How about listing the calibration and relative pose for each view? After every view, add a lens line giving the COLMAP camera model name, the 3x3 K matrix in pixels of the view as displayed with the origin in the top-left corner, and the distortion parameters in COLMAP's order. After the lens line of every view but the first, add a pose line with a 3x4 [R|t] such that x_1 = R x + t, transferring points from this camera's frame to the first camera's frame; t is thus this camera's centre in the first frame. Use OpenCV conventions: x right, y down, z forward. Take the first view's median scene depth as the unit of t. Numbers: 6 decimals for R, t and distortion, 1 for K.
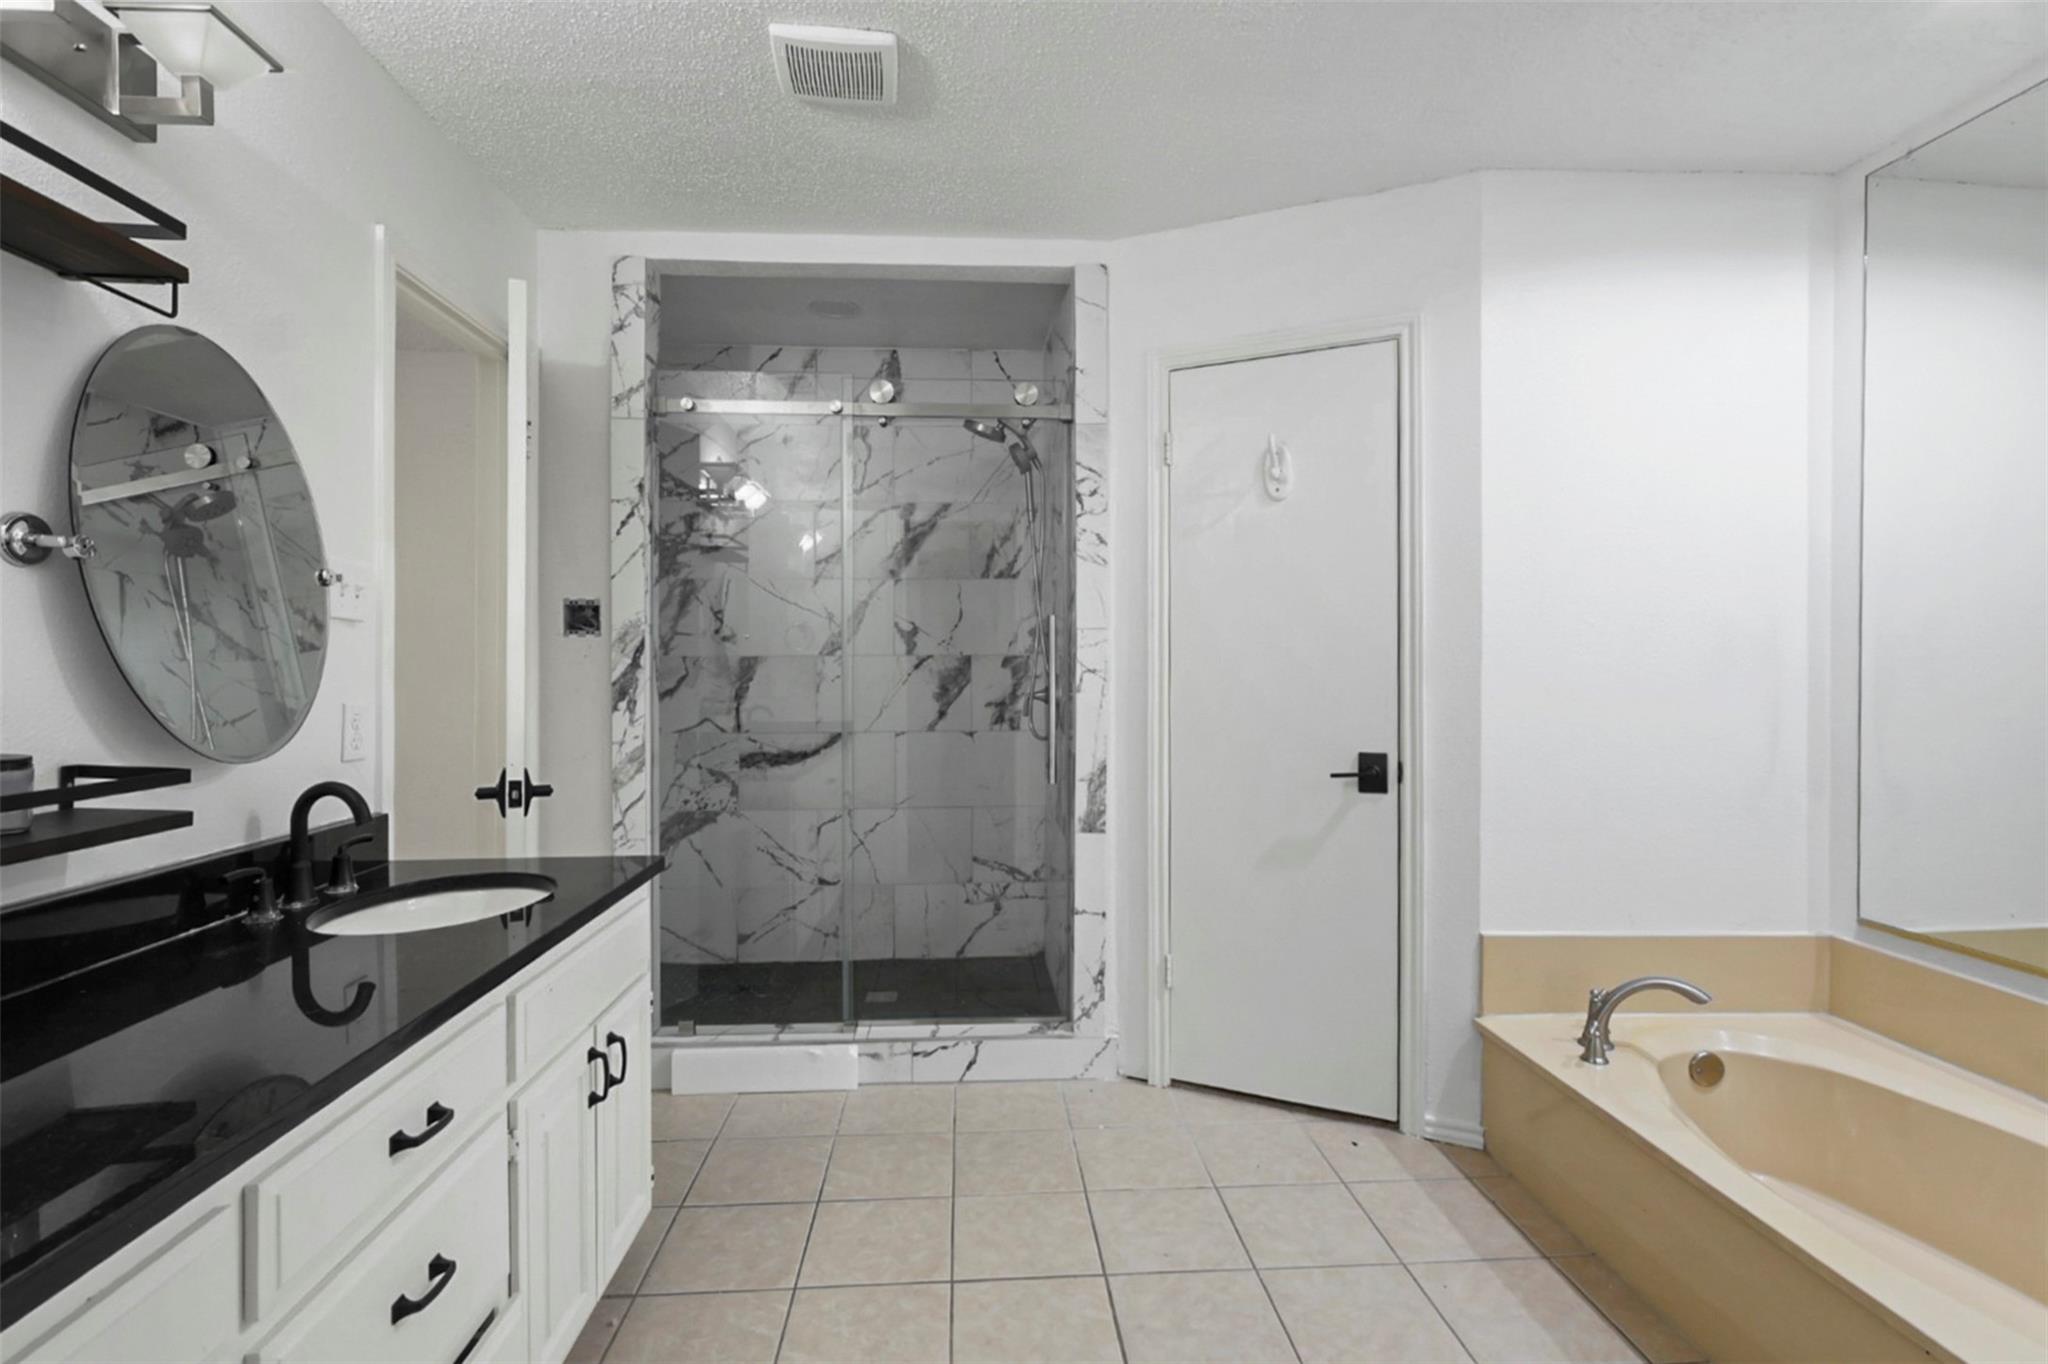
lens RADIAL K [[967.7, 0, 1022.0], [0, 967.7, 670.4], [0, 0, 1]] dist [-0.000473, 0.000316]
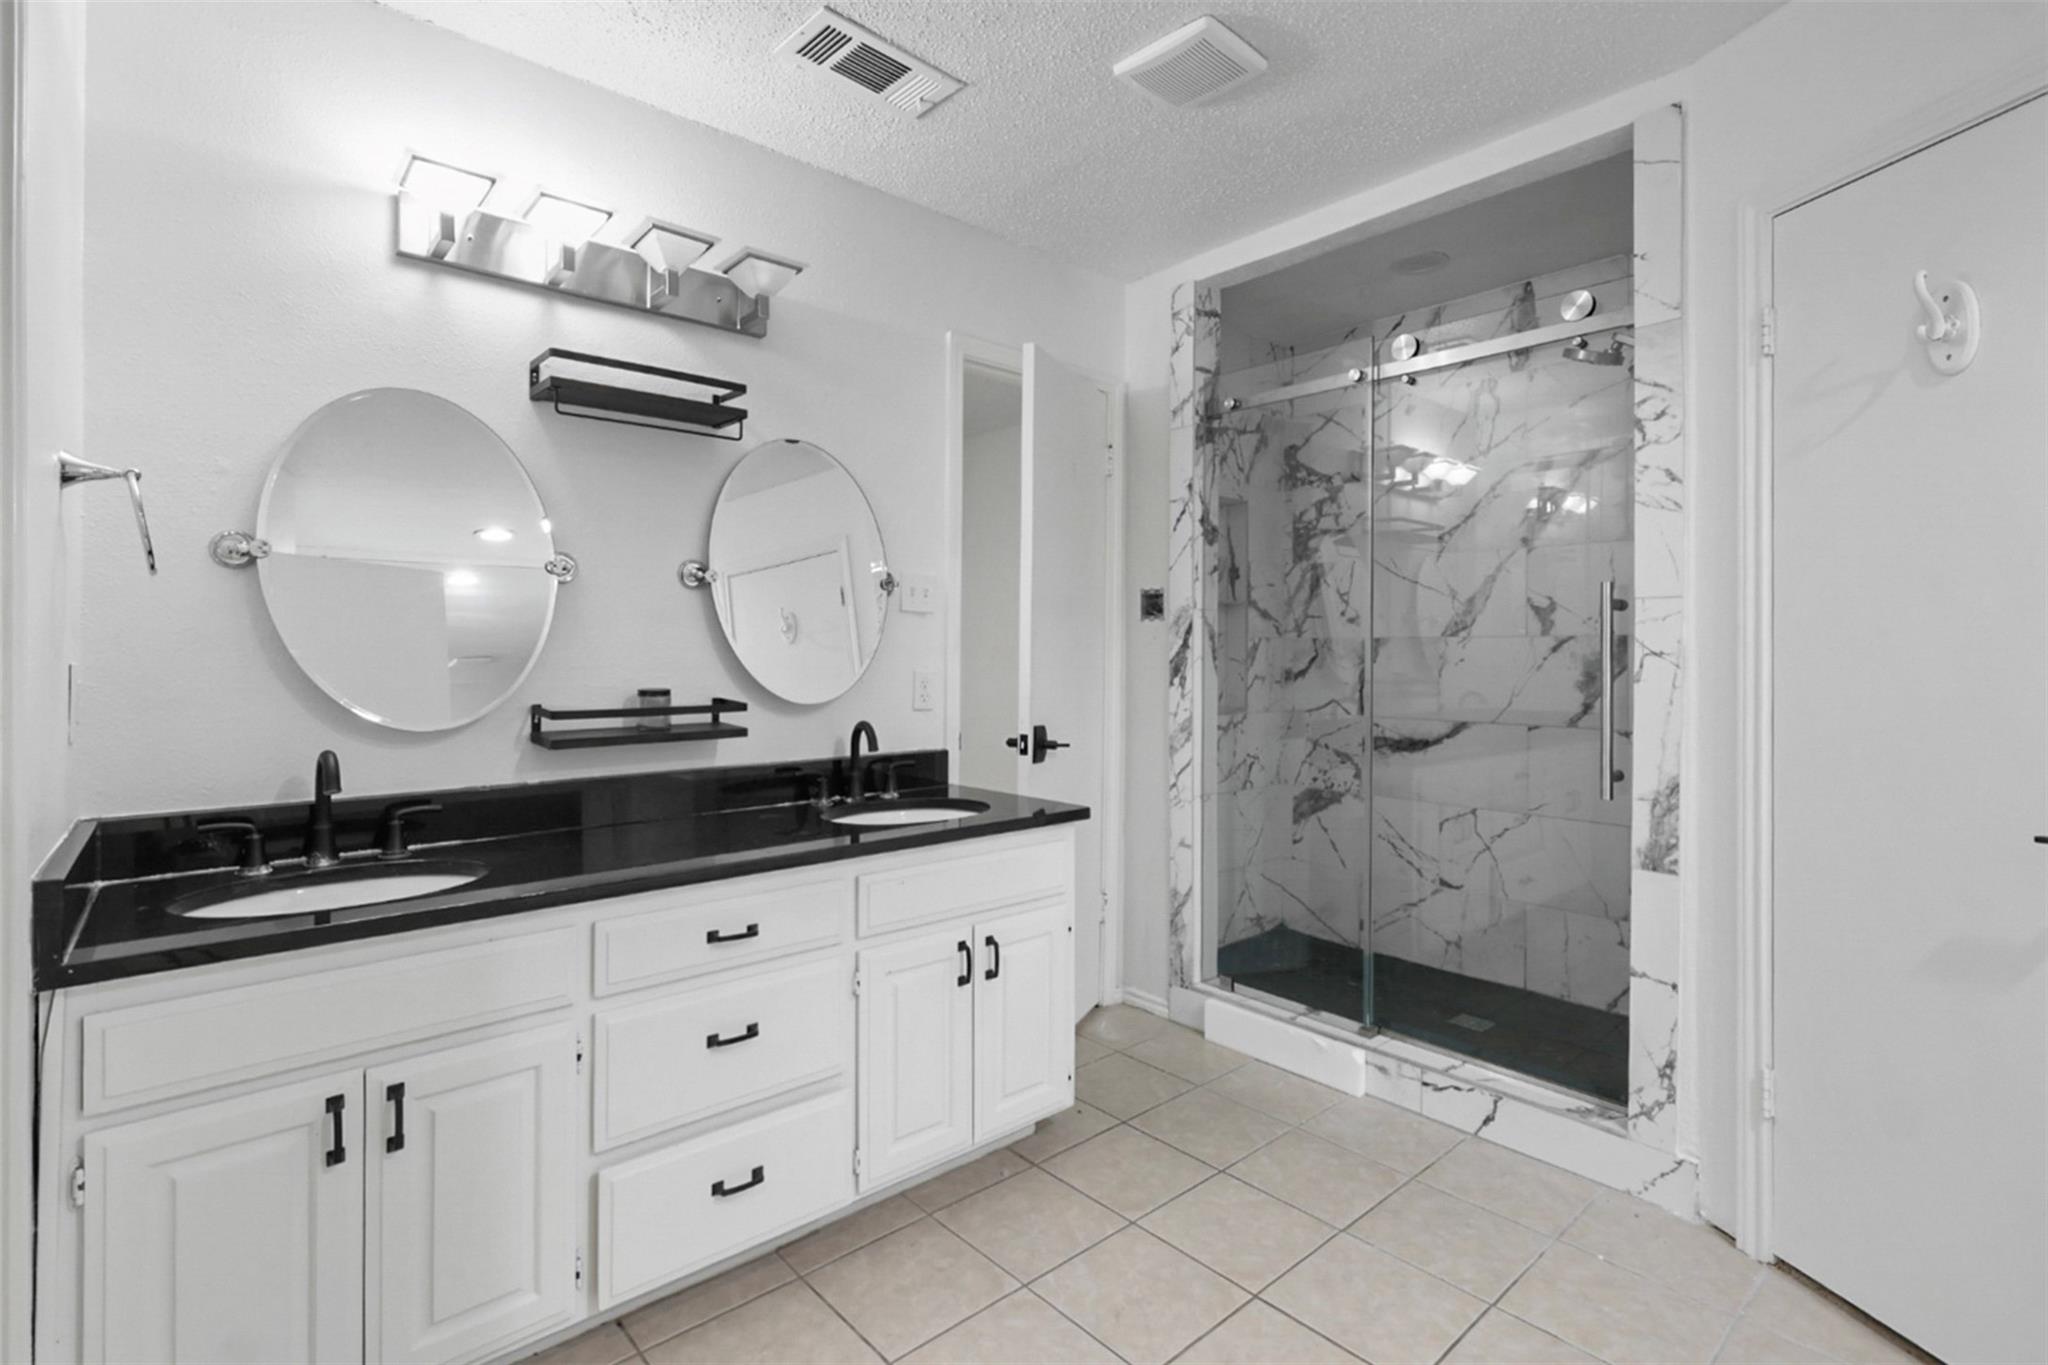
lens RADIAL K [[967.2, 0, 1024.6], [0, 967.2, 646.0], [0, 0, 1]] dist [0.001996, 0.000447]
pose [[0.614943, 0.001523, -0.788570, 0.360646], [-0.009542, 0.999939, -0.005509, 0.003039], [0.788514, 0.010912, 0.614920, 0.157975]]
